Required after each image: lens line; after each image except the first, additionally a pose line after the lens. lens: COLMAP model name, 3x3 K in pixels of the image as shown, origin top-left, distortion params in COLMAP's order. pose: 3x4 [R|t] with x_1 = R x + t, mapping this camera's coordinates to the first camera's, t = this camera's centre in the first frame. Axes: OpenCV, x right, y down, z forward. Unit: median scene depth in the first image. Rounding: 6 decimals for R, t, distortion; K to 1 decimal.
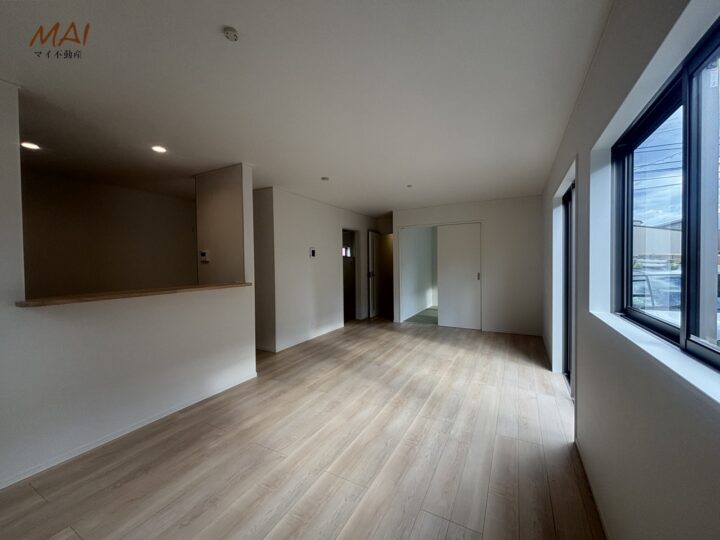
lens RADIAL K [[289.1, 0, 360.0], [0, 289.1, 270.0], [0, 0, 1]] dist [0.000741, -0.000132]
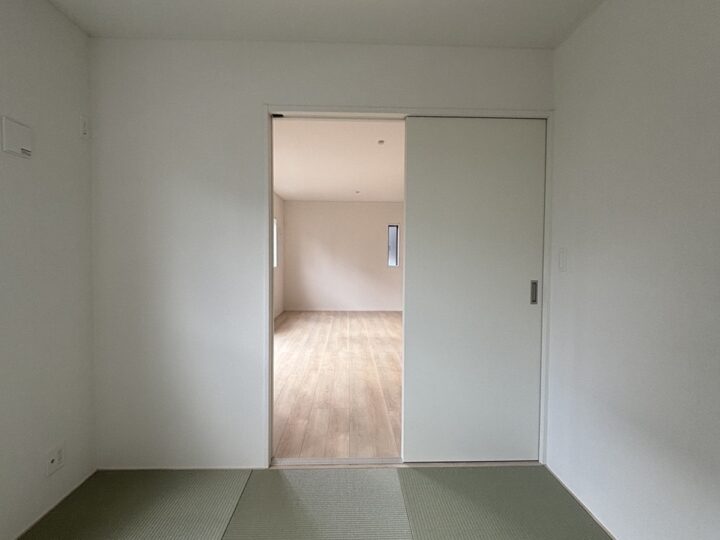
lens RADIAL K [[383.5, 0, 360.0], [0, 383.5, 270.0], [0, 0, 1]] dist [0.001210, -0.001133]
pose [[-0.865841, 0.025896, -0.499648, 0.755313], [-0.007919, 0.997825, 0.065438, -0.034788], [0.500256, 0.060616, -0.863753, 1.959616]]
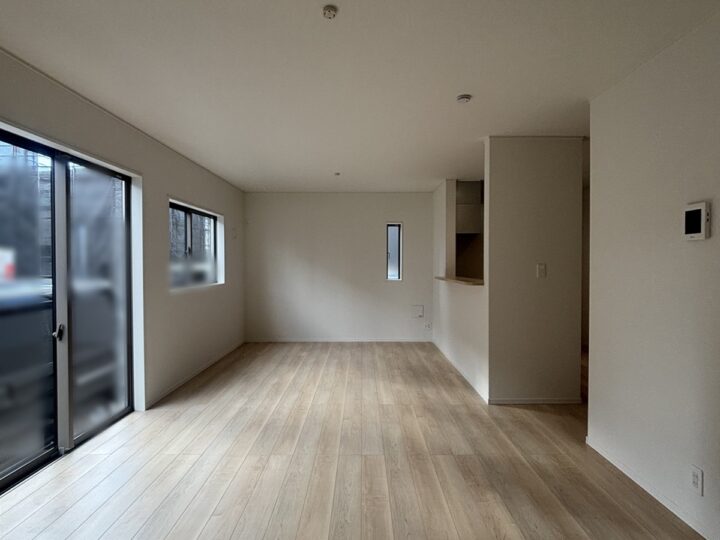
lens RADIAL K [[383.5, 0, 360.0], [0, 383.5, 270.0], [0, 0, 1]] dist [0.001210, -0.001133]
pose [[-0.882271, 0.022960, -0.470181, 0.367696], [-0.001605, 0.998657, 0.051778, -0.040365], [0.470739, 0.046437, -0.881050, 1.496954]]
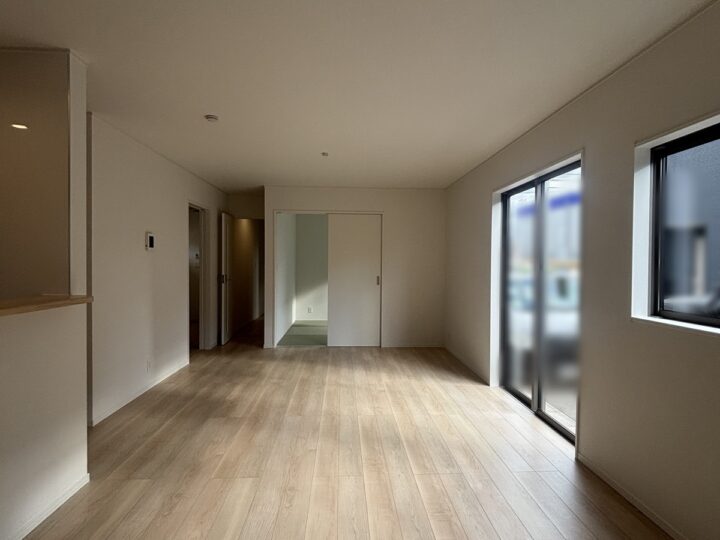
lens RADIAL K [[383.5, 0, 360.0], [0, 383.5, 270.0], [0, 0, 1]] dist [0.001210, -0.001133]
pose [[0.855691, 0.008587, 0.517416, -0.261480], [-0.005300, 0.999955, -0.007830, 0.002886], [-0.517460, 0.003958, 0.855698, 0.159981]]
